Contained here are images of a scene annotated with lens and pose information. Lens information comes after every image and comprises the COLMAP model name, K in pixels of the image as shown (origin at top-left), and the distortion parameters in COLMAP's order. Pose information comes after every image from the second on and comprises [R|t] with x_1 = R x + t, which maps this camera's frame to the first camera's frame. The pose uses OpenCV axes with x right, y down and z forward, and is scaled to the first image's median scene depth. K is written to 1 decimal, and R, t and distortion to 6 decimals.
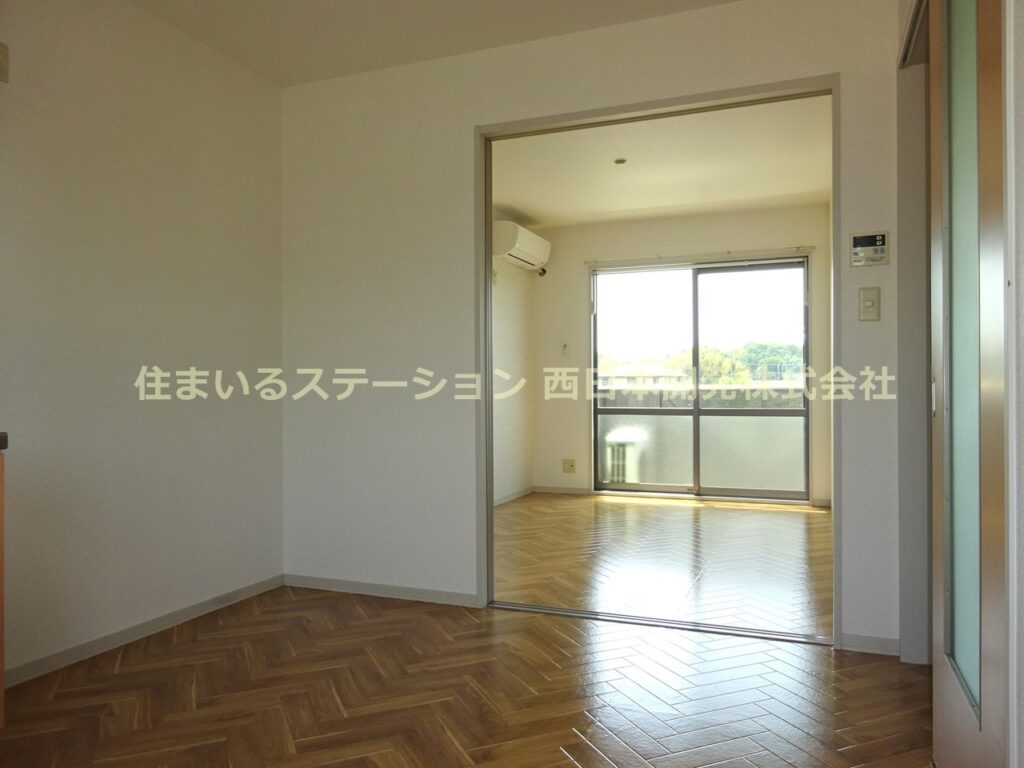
lens RADIAL K [[764.4, 0, 510.0], [0, 764.4, 383.3], [0, 0, 1]] dist [-0.005965, 0.017829]
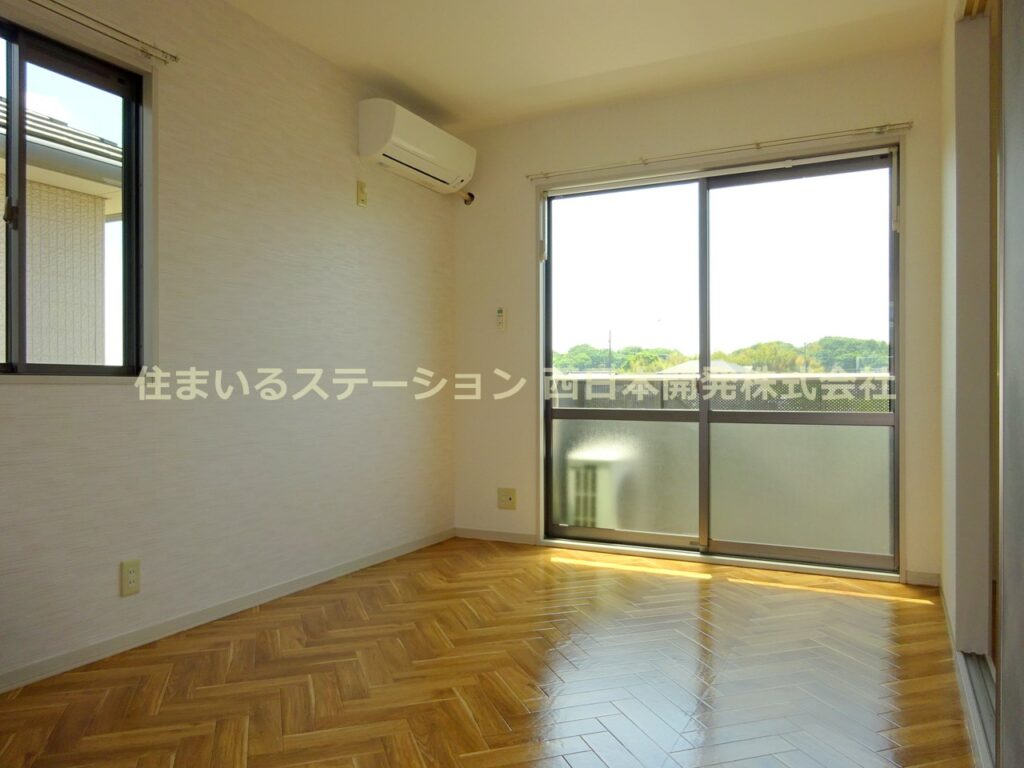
lens RADIAL K [[764.4, 0, 507.5], [0, 764.4, 383.8], [0, 0, 1]] dist [-0.005965, 0.017829]
pose [[0.995725, 0.003580, -0.092295, 0.138840], [-0.003448, 0.999993, 0.001593, 0.010701], [0.092300, -0.001268, 0.995730, 0.367828]]
